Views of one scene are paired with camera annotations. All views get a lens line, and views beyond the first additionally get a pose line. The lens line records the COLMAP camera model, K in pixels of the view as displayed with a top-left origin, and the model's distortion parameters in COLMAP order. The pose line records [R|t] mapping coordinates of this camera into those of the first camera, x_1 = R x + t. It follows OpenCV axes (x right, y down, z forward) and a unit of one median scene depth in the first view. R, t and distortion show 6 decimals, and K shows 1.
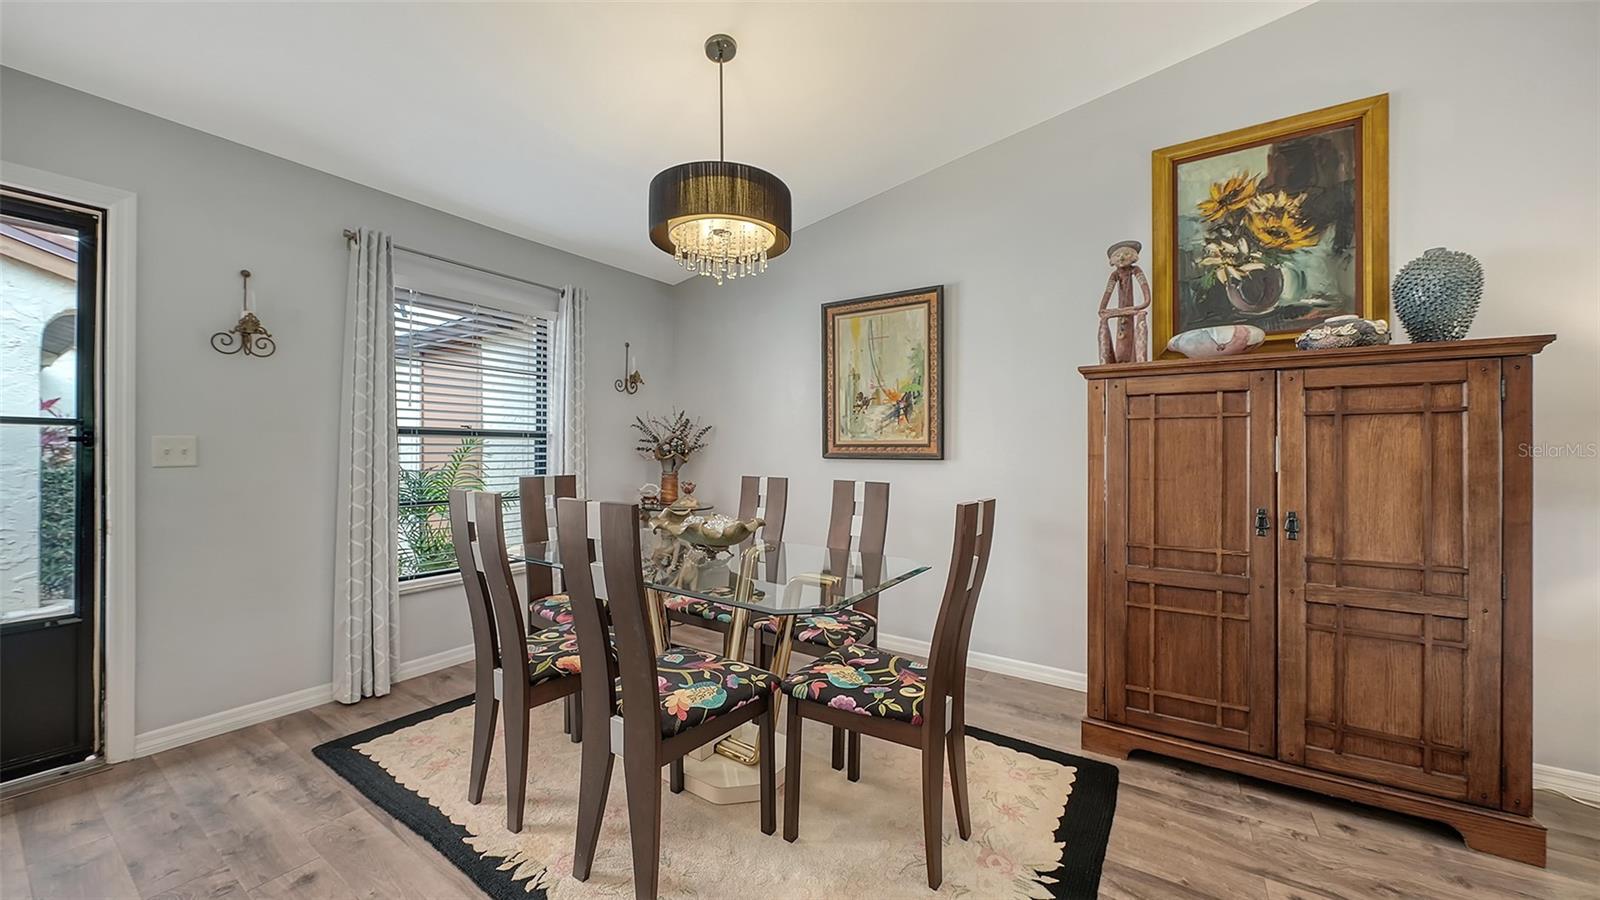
lens RADIAL K [[586.4, 0, 826.5], [0, 586.4, 455.7], [0, 0, 1]] dist [0.017002, 0.000295]
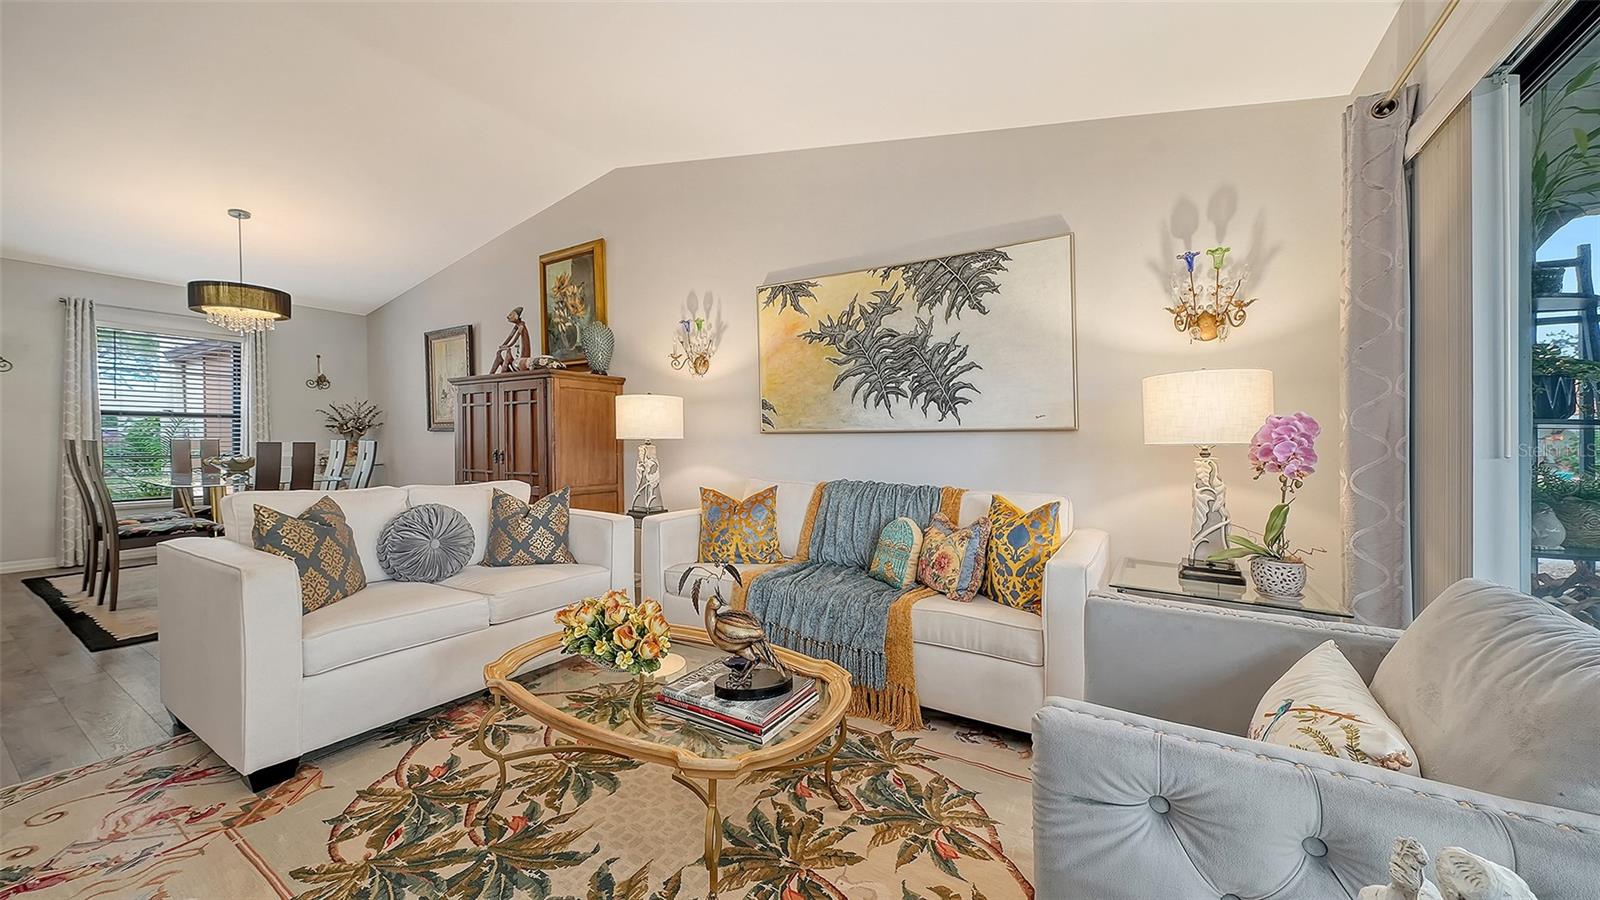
lens RADIAL K [[586.4, 0, 826.5], [0, 586.4, 455.7], [0, 0, 1]] dist [0.017002, 0.000295]
pose [[0.999933, -0.002687, 0.011223, 1.176837], [0.002412, 0.999700, 0.024382, 0.038372], [-0.011286, -0.024353, 0.999640, -0.669793]]
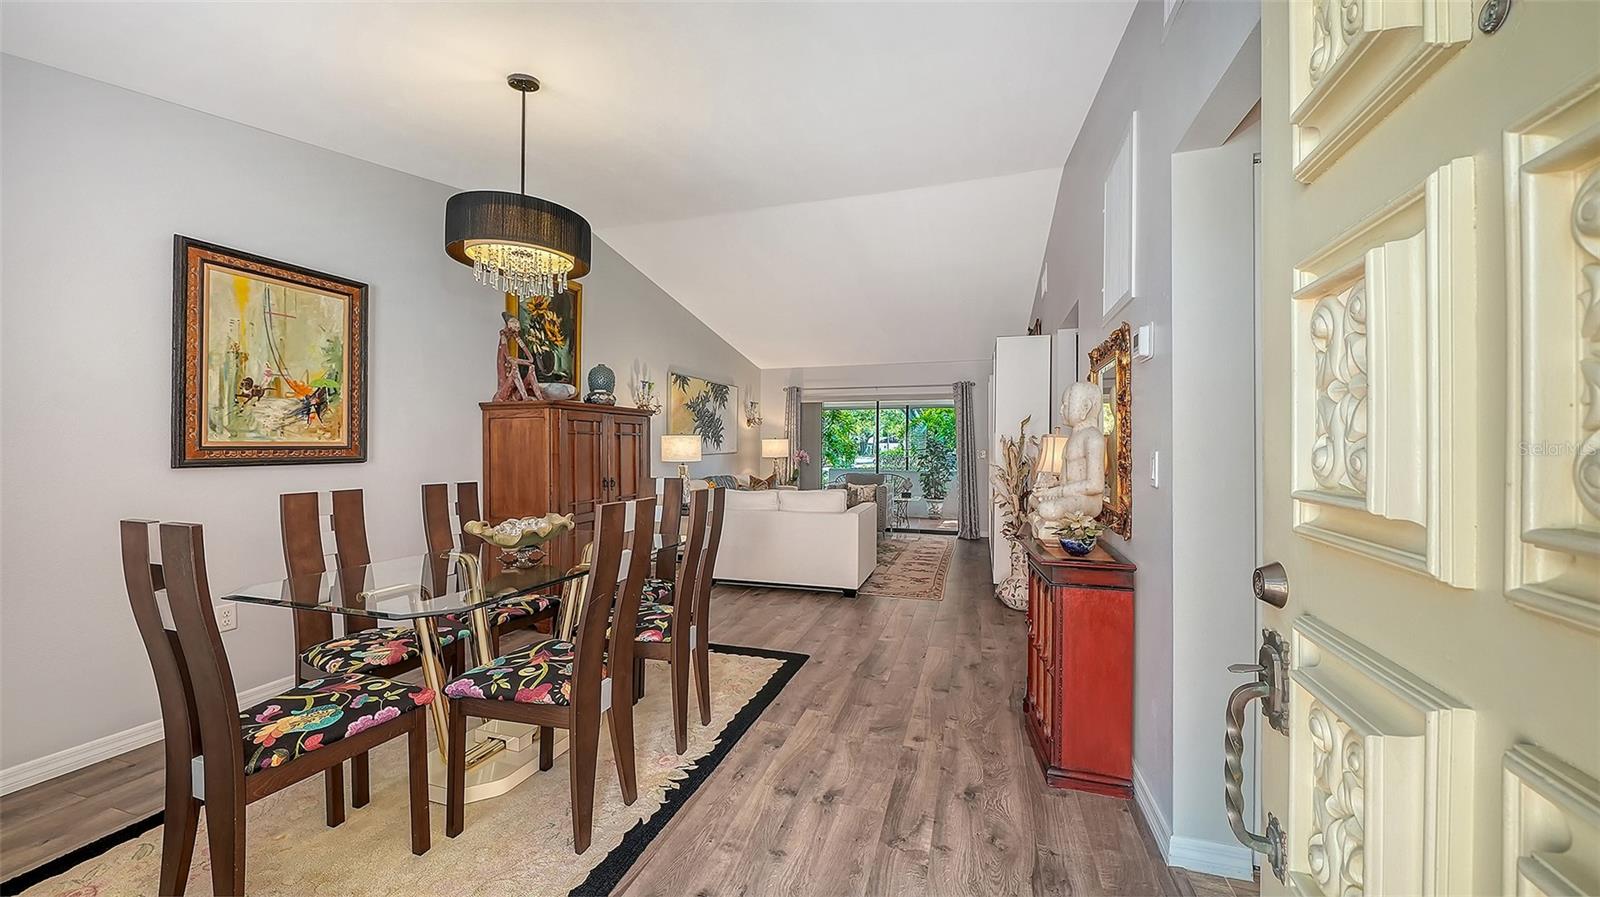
lens RADIAL K [[564.7, 0, 797.4], [0, 564.7, 460.8], [0, 0, 1]] dist [0.001295, -0.000303]
pose [[-0.242103, -0.030167, 0.969782, -0.897579], [0.005743, 0.999454, 0.032524, -0.022493], [-0.970234, 0.013444, -0.241797, 0.531619]]
